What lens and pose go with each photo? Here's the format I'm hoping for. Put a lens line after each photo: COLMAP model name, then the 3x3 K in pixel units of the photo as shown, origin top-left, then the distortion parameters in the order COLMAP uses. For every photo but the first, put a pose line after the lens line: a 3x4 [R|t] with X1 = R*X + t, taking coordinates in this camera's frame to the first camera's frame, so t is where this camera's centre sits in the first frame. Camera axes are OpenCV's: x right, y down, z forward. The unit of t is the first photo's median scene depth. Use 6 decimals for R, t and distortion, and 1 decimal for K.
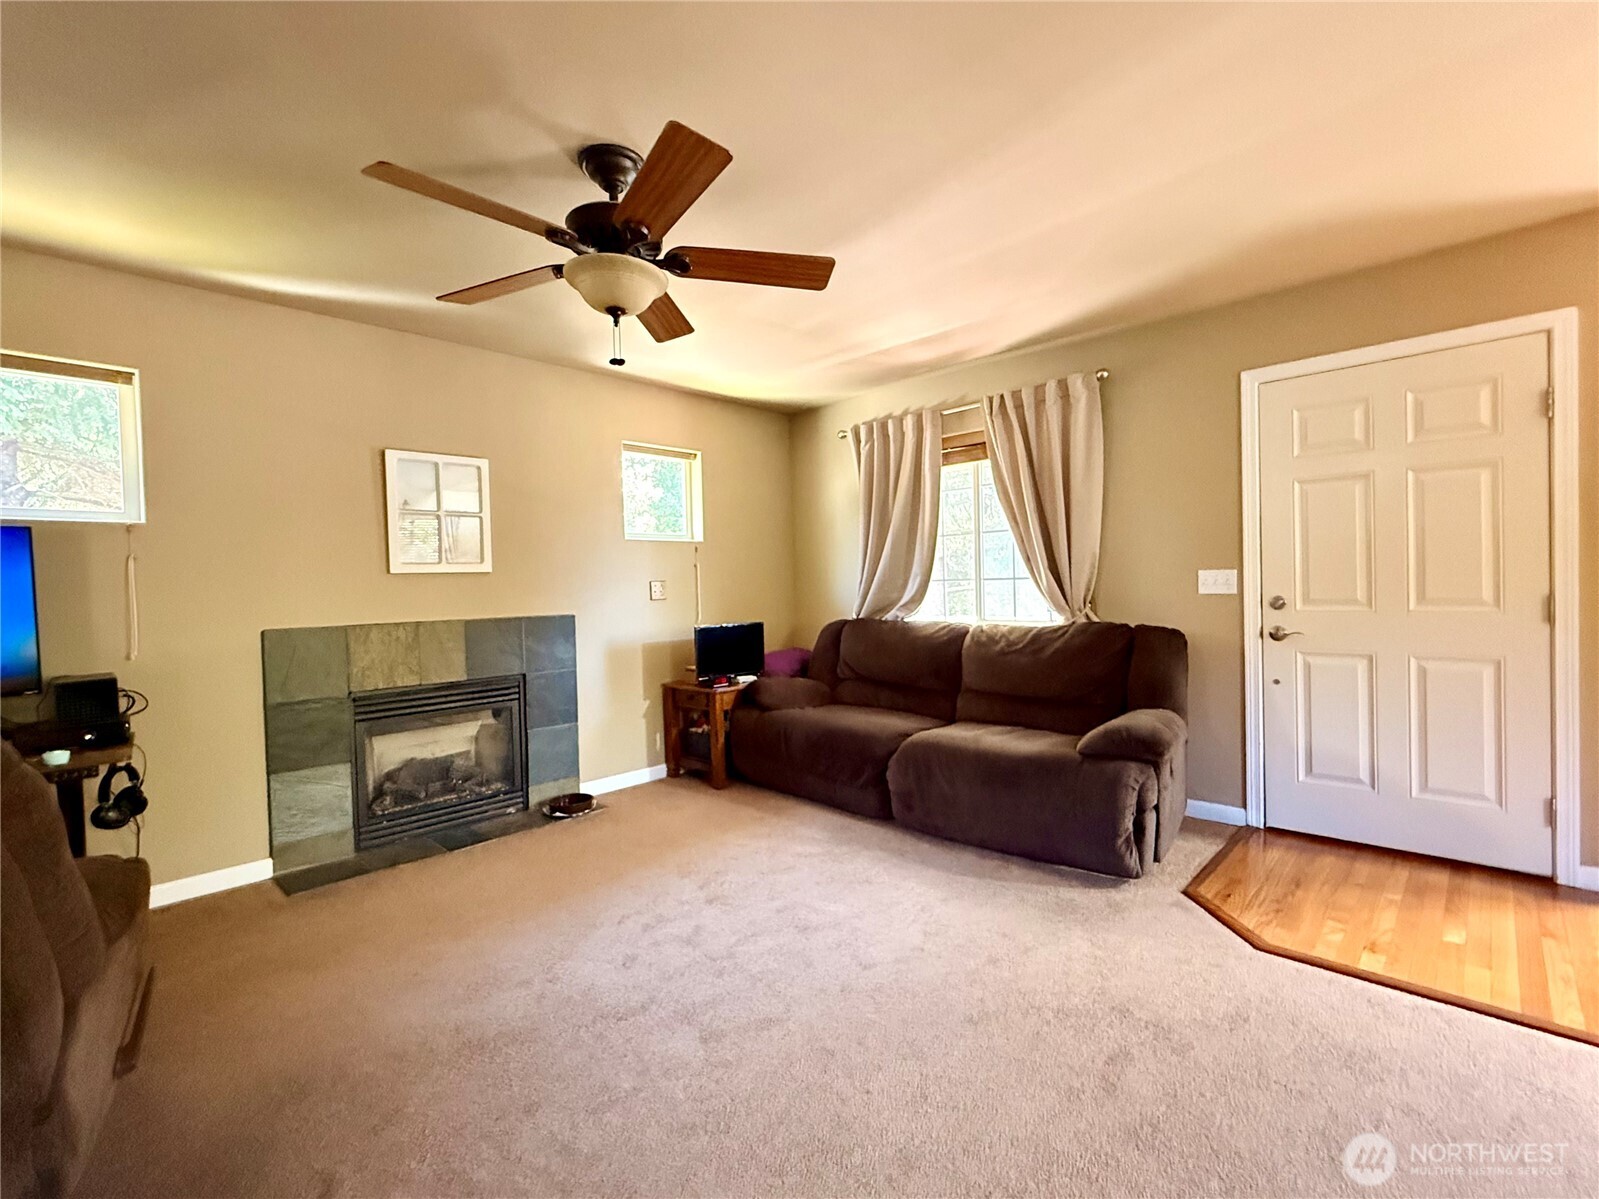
lens RADIAL K [[704.2, 0, 794.6], [0, 704.2, 599.6], [0, 0, 1]] dist [-0.000093, -0.000153]
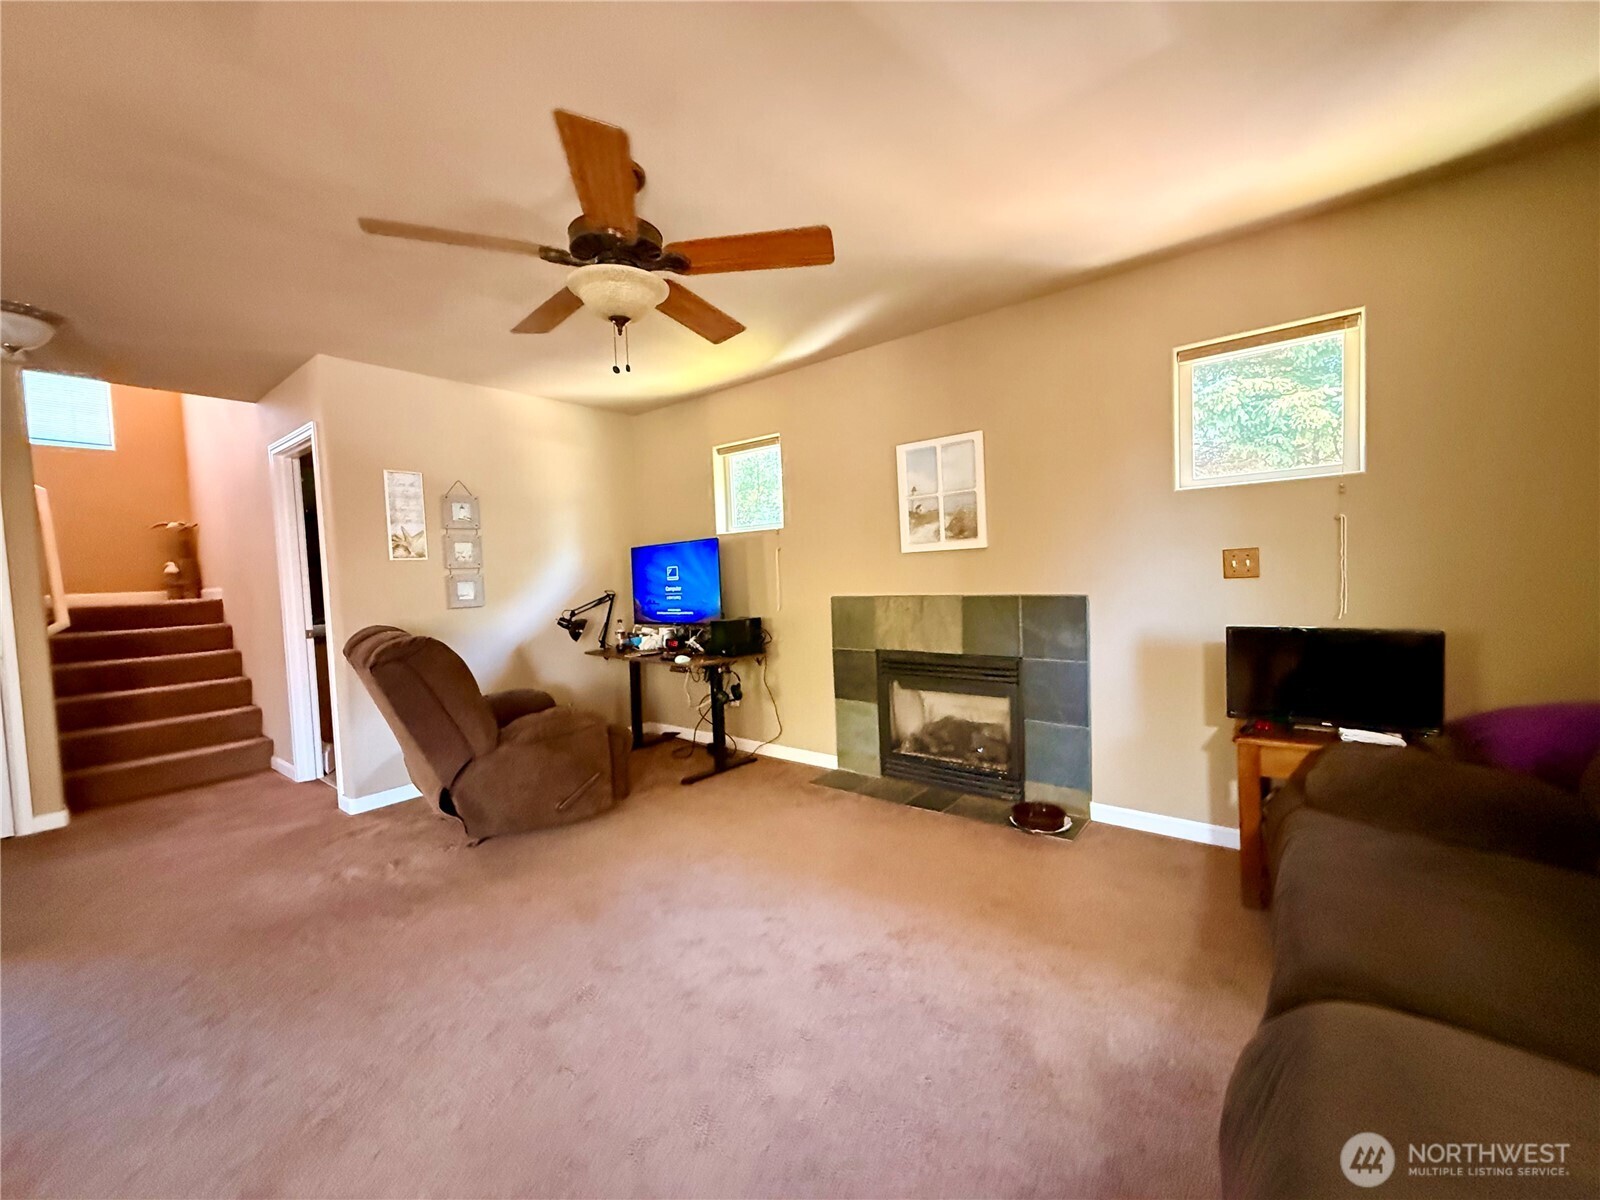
lens RADIAL K [[636.2, 0, 795.0], [0, 636.2, 601.0], [0, 0, 1]] dist [-0.001573, -0.000013]
pose [[0.103062, 0.075234, -0.991826, 0.432977], [0.023568, 0.996671, 0.078050, -0.042620], [0.994396, -0.031419, 0.100946, 0.677723]]
